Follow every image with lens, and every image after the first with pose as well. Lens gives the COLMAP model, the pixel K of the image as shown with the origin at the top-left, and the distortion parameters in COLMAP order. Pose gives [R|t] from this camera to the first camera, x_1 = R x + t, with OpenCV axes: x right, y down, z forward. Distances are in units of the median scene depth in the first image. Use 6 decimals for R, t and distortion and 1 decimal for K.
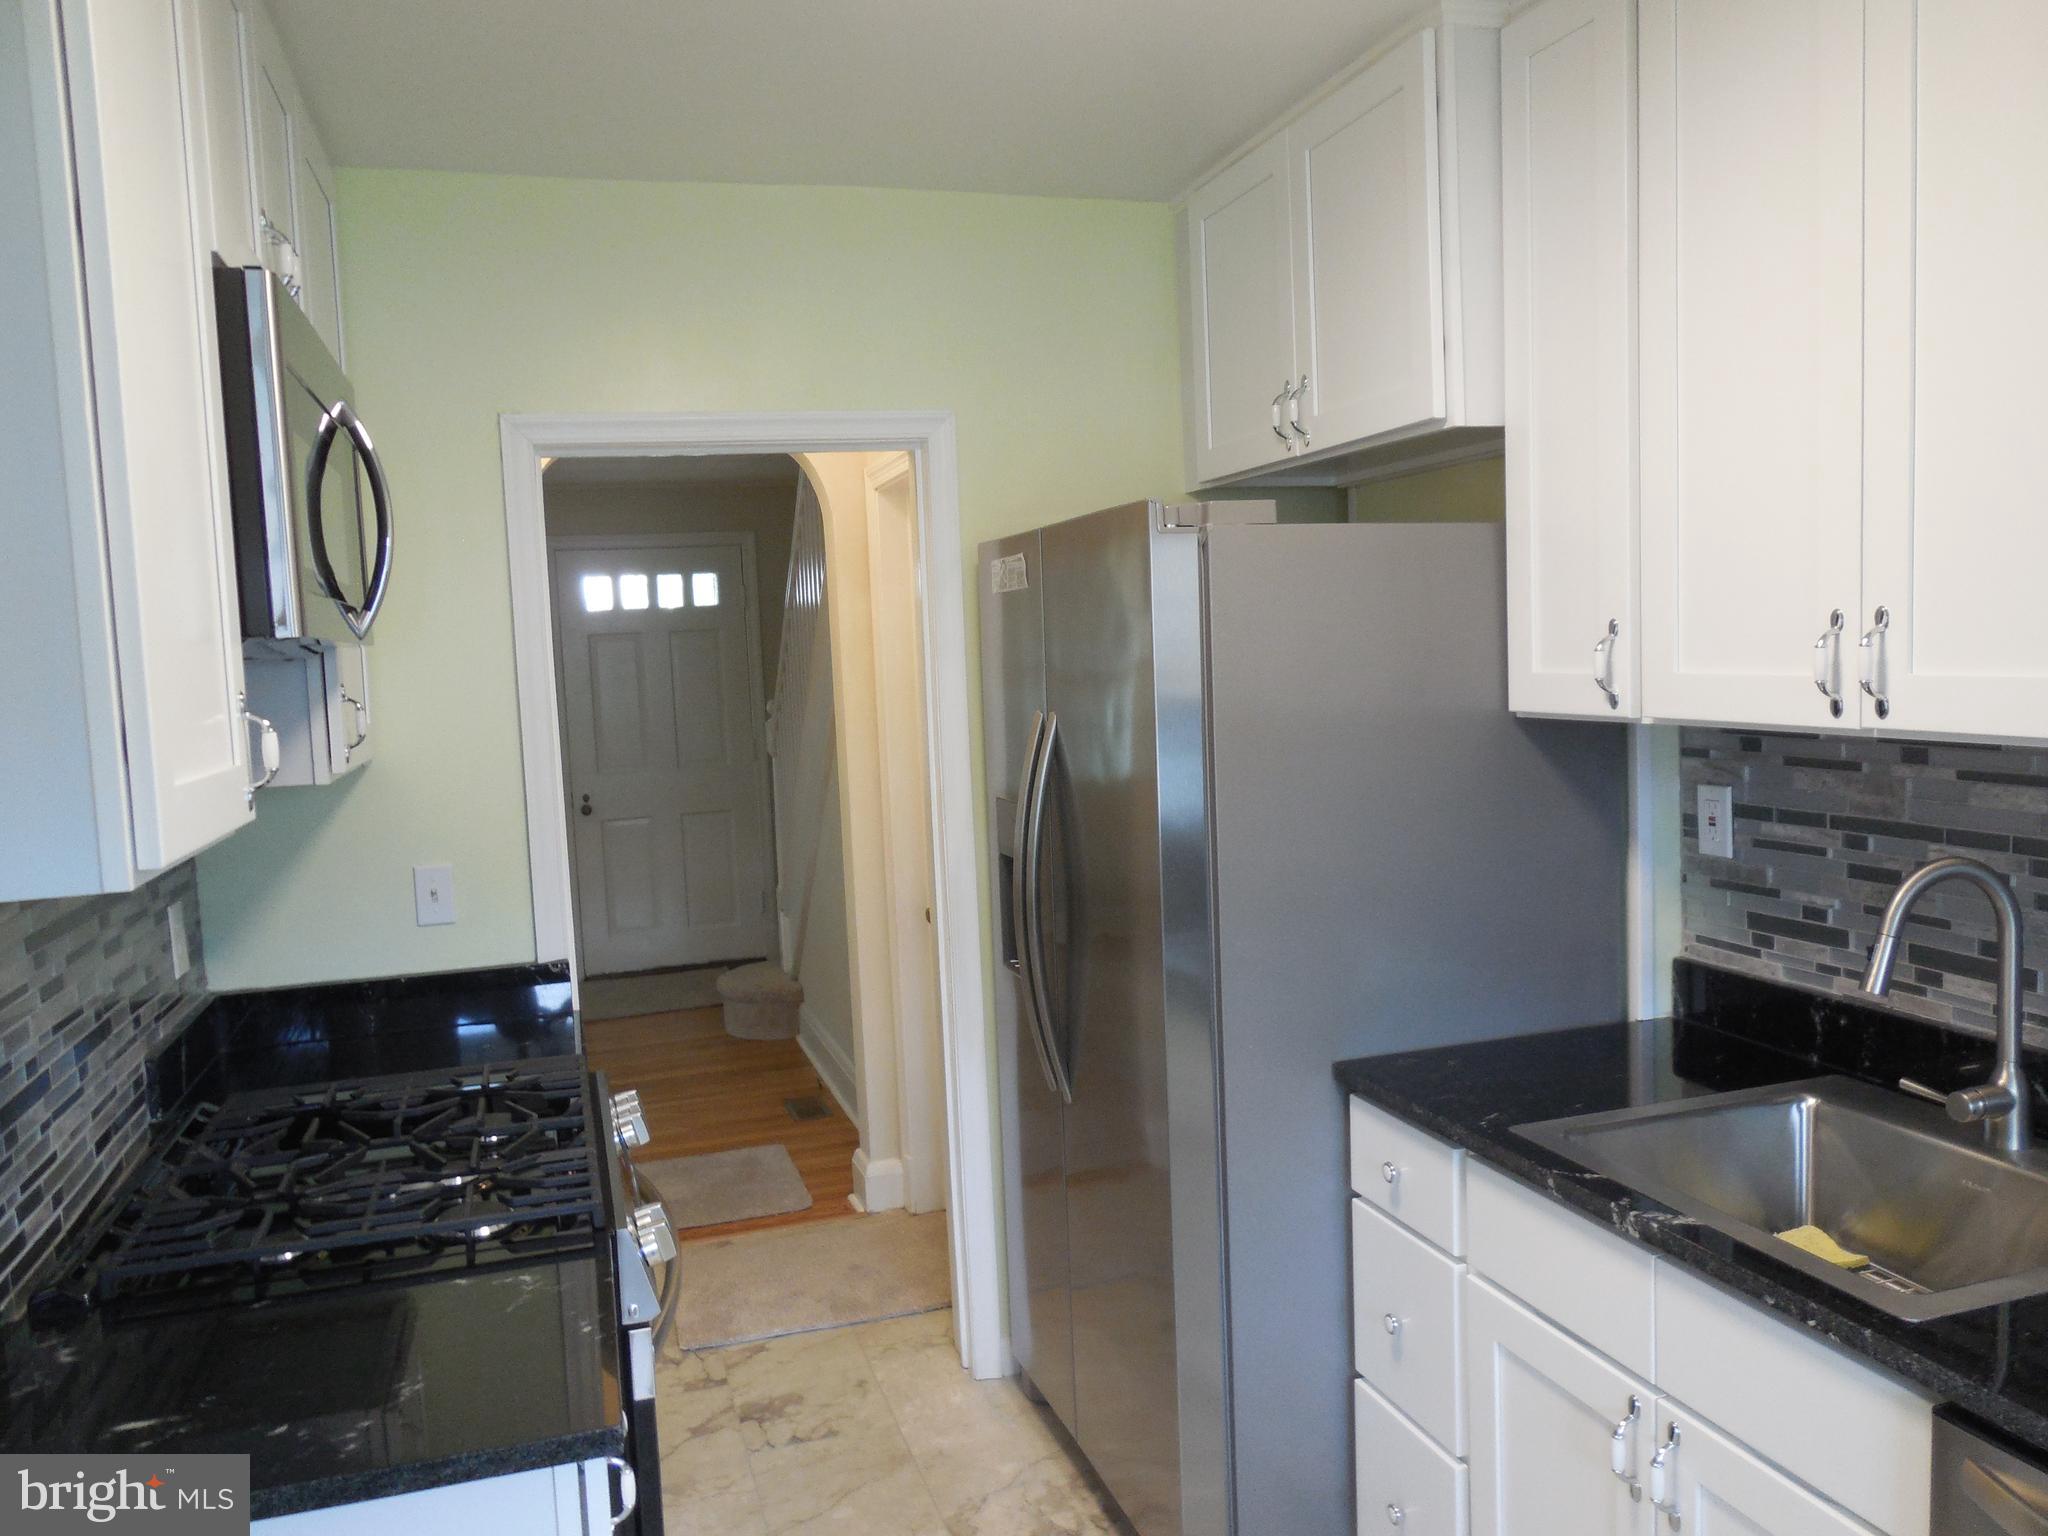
lens RADIAL K [[1561.8, 0, 1033.6], [0, 1561.8, 762.2], [0, 0, 1]] dist [-0.031491, 0.007658]
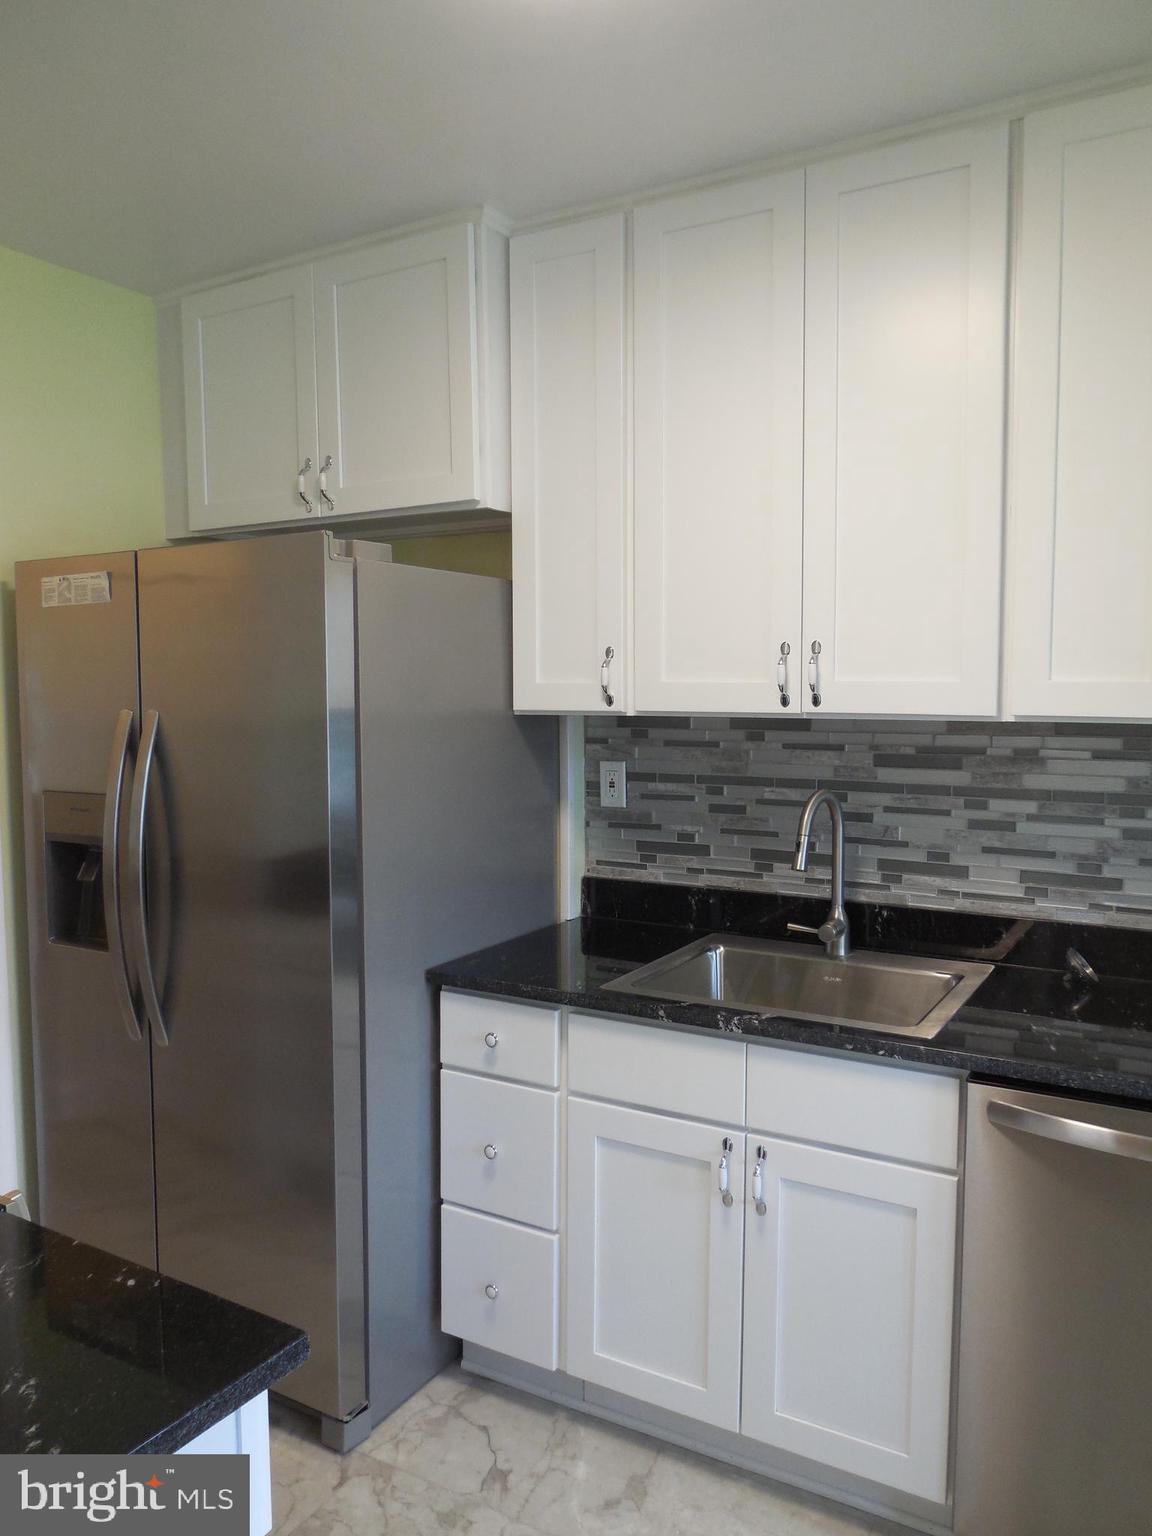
lens RADIAL K [[1171.4, 0, 575.8], [0, 1171.4, 760.7], [0, 0, 1]] dist [-0.031491, 0.007658]
pose [[0.742993, -0.011436, 0.669202, -0.384963], [0.029335, 0.999450, -0.015490, 0.033049], [-0.668656, 0.031140, 0.742919, 0.165048]]
